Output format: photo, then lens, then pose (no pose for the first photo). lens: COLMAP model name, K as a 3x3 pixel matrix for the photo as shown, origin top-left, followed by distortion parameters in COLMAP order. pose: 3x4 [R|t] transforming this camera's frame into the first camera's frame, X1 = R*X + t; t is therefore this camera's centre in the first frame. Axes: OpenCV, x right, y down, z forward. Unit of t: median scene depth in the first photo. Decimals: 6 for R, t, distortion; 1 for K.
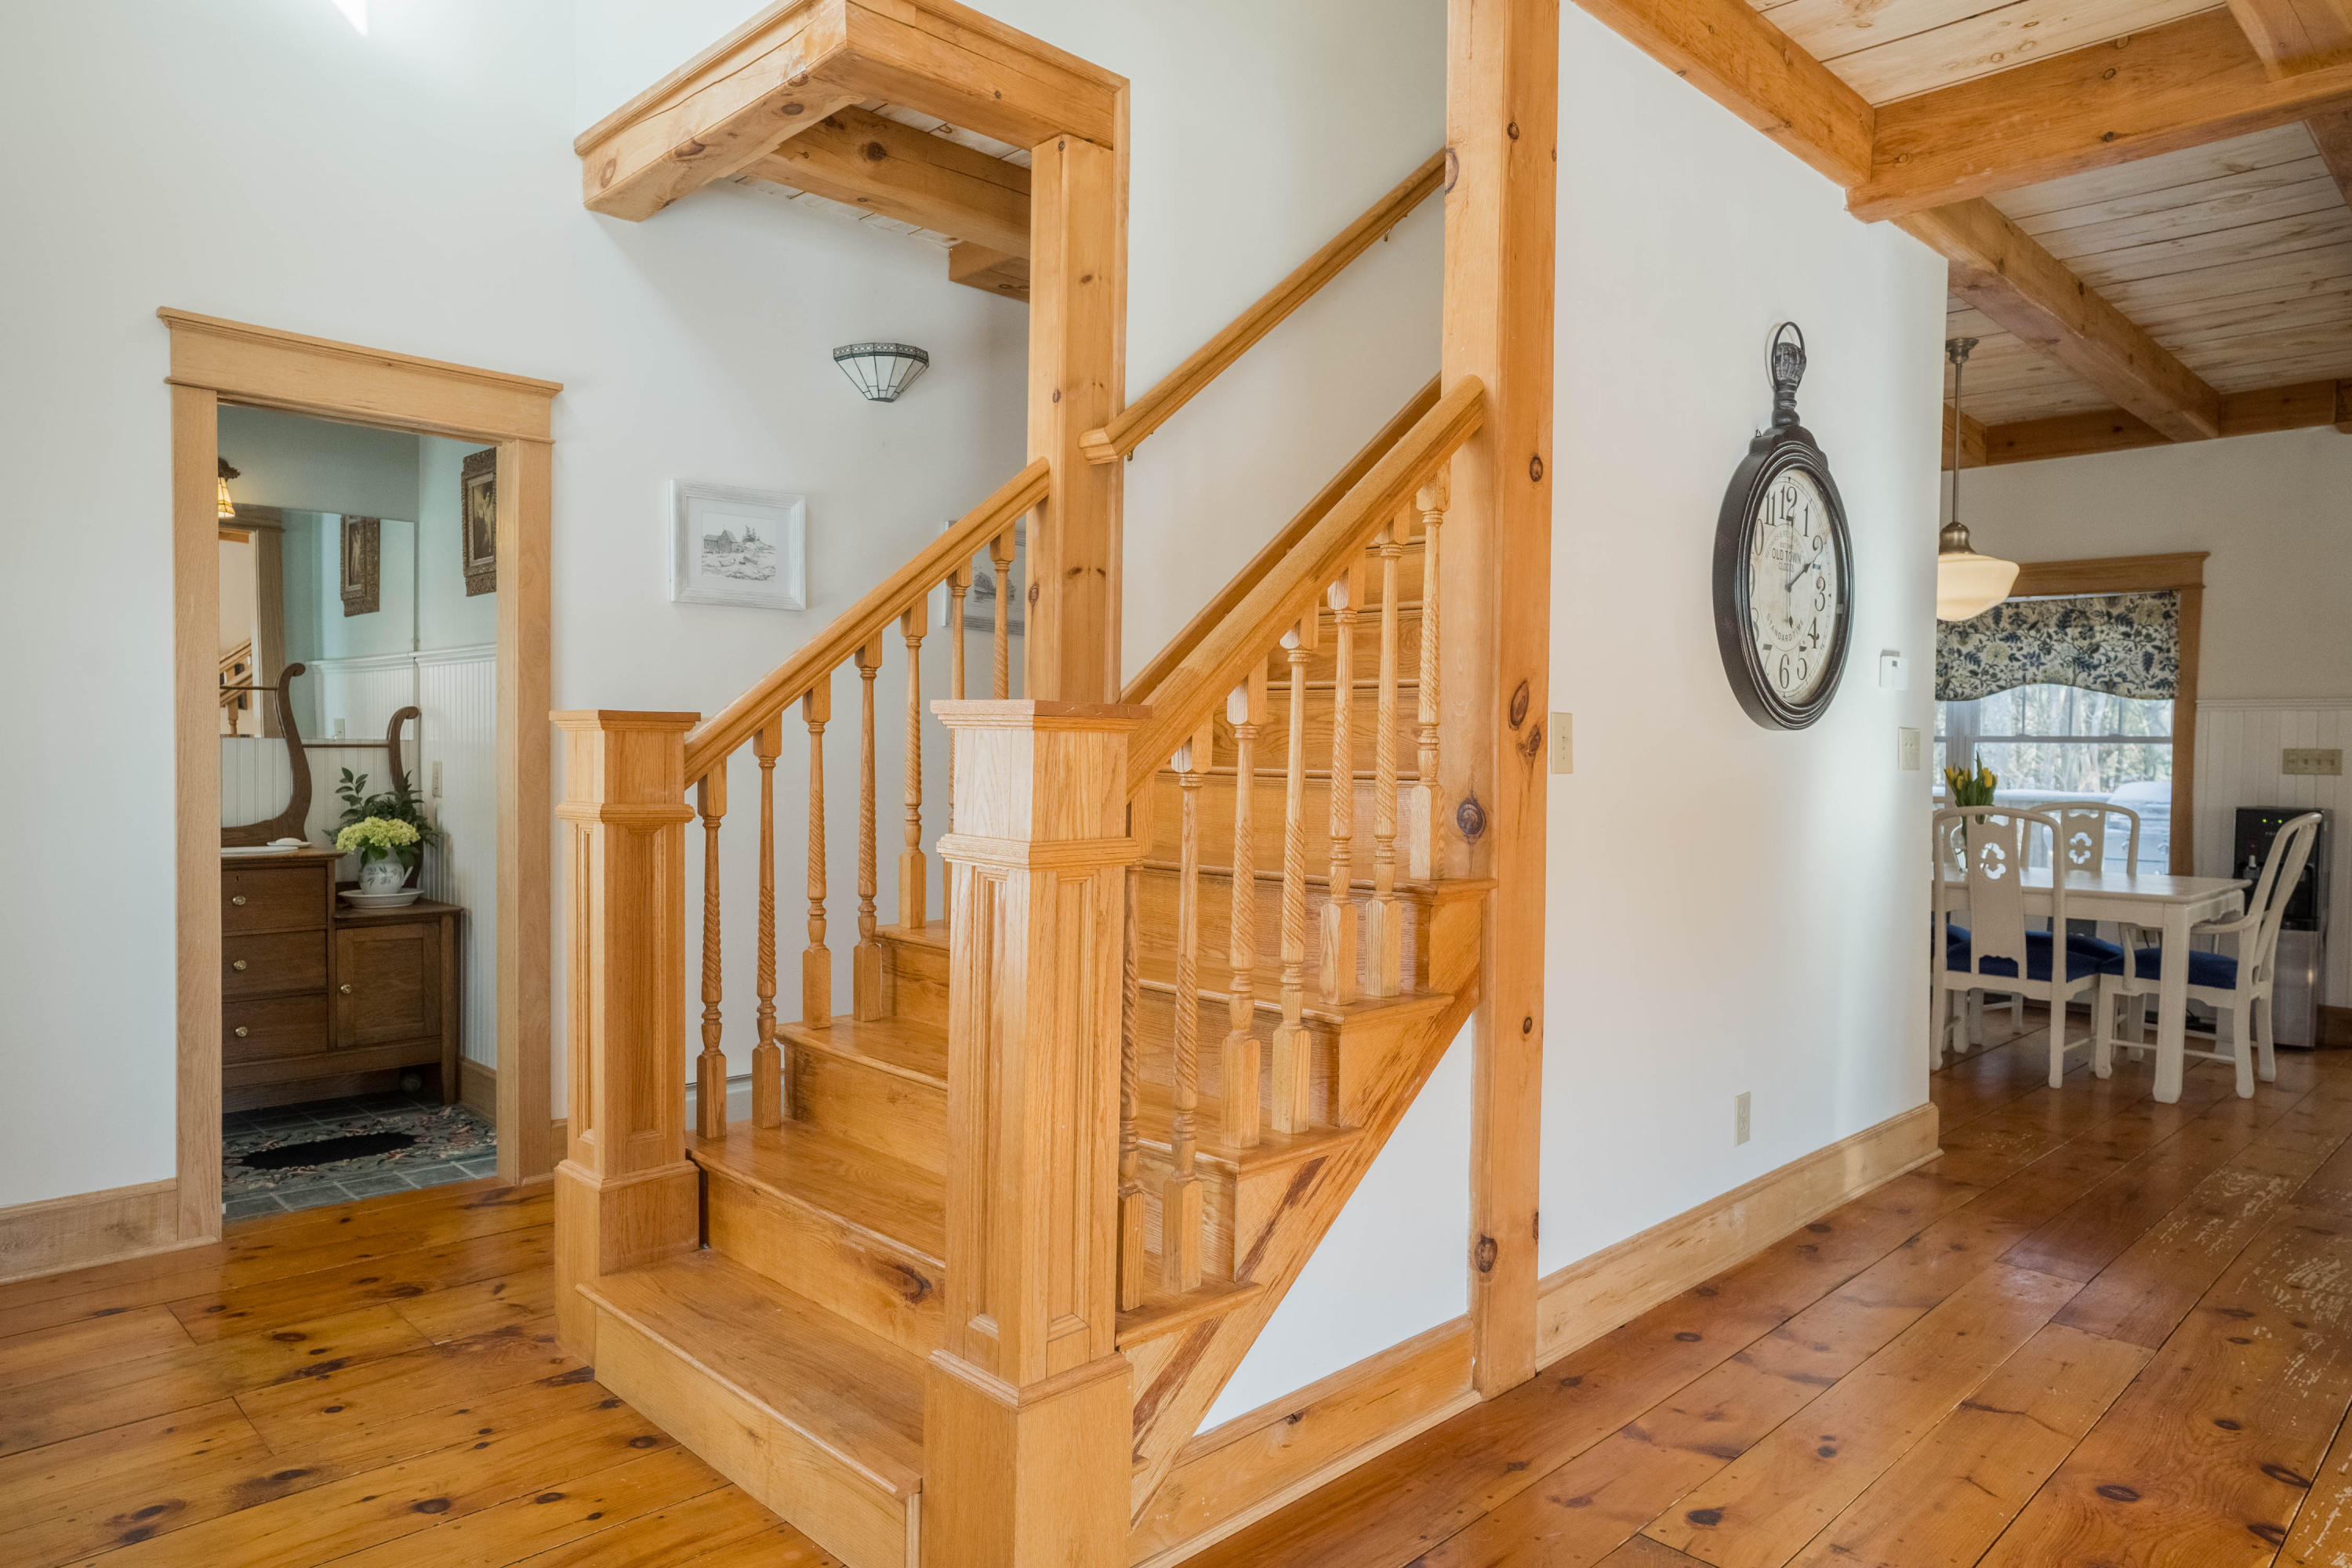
lens RADIAL K [[1508.5, 0, 1119.5], [0, 1508.5, 786.8], [0, 0, 1]] dist [-0.044158, 0.068593]
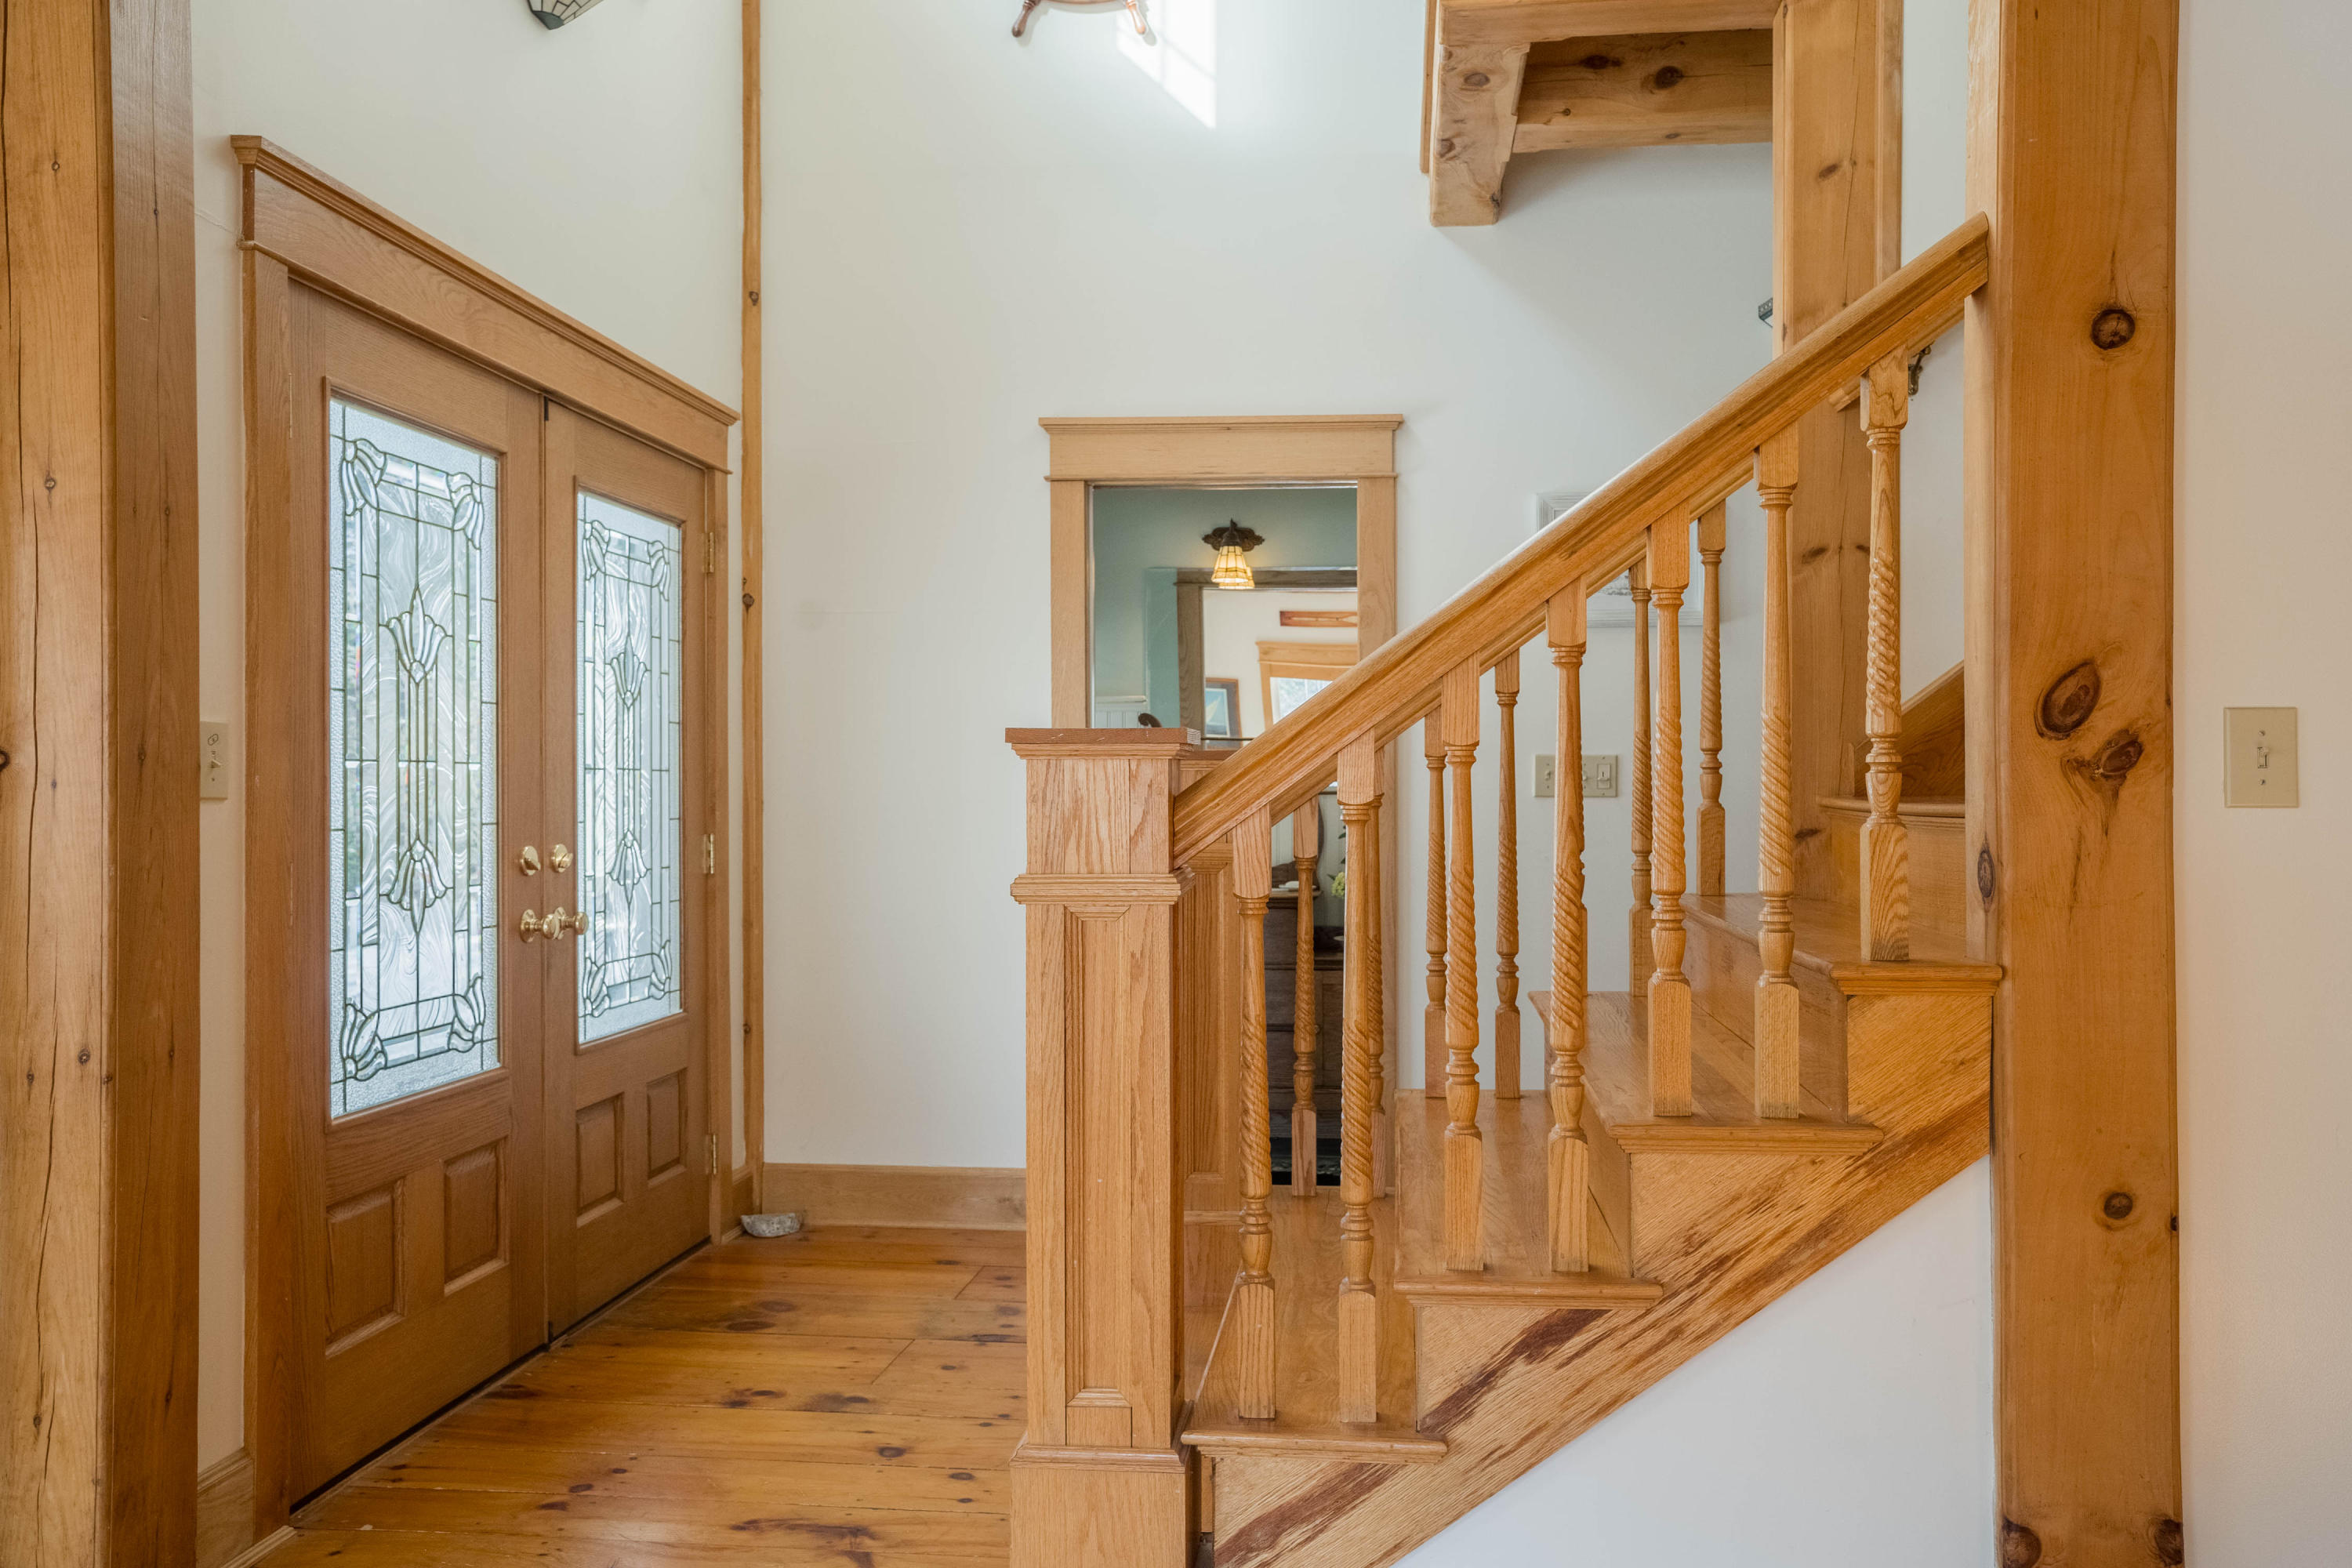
lens RADIAL K [[1808.8, 0, 1239.0], [0, 1808.8, 791.7], [0, 0, 1]] dist [0.000530, 0.004614]
pose [[0.664289, -0.013099, -0.747361, 0.644985], [-0.010492, 0.999585, -0.026845, 0.010340], [0.747402, 0.025674, 0.663875, 0.232729]]
